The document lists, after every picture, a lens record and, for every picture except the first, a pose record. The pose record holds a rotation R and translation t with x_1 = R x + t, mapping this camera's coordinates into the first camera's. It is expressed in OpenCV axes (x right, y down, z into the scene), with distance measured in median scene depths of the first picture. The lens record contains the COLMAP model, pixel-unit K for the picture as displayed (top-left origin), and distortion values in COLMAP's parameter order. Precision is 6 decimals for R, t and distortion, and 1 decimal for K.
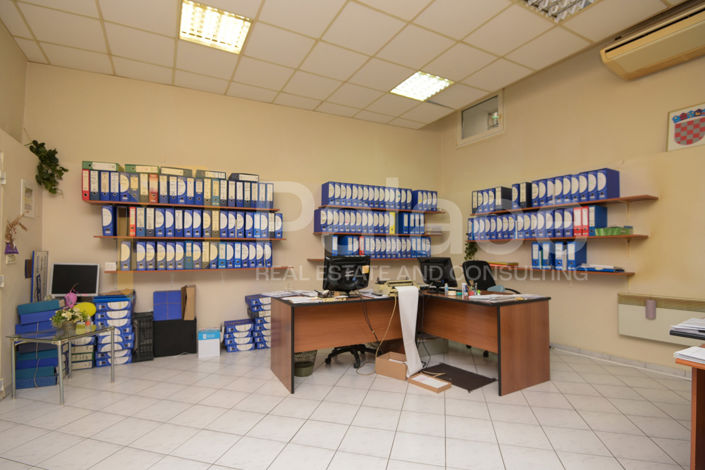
lens RADIAL K [[340.7, 0, 351.2], [0, 340.7, 247.1], [0, 0, 1]] dist [-0.010506, -0.001070]
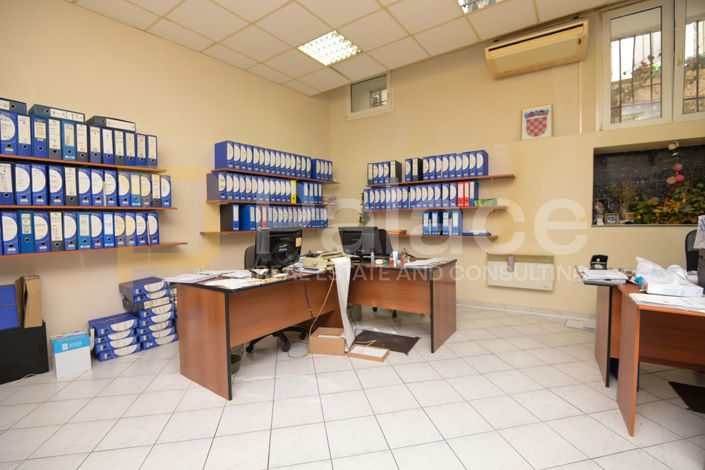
lens RADIAL K [[323.9, 0, 352.5], [0, 323.9, 235.0], [0, 0, 1]] dist [-0.002551, -0.010980]
pose [[0.897456, -0.033000, 0.439869, -0.170088], [0.009311, 0.998393, 0.055903, 0.000401], [-0.441007, -0.046075, 0.896320, 0.144381]]
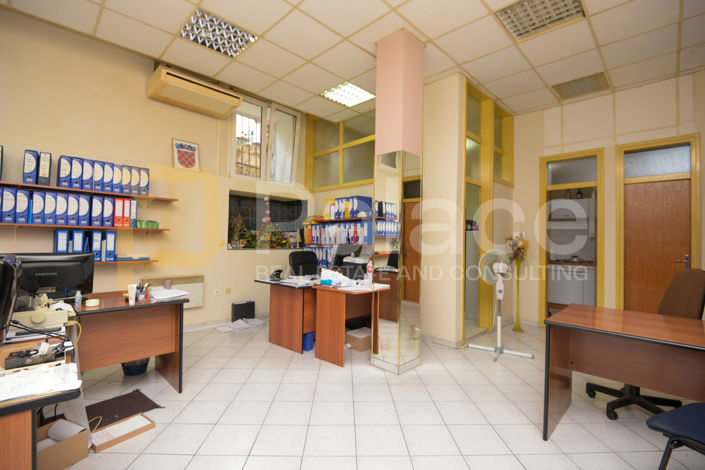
lens RADIAL K [[323.9, 0, 352.5], [0, 323.9, 235.0], [0, 0, 1]] dist [-0.002551, -0.010980]
pose [[-0.277957, 0.019636, 0.960393, -0.432869], [-0.025171, 0.999299, -0.027717, 0.001084], [-0.960264, -0.031878, -0.277268, 0.586429]]
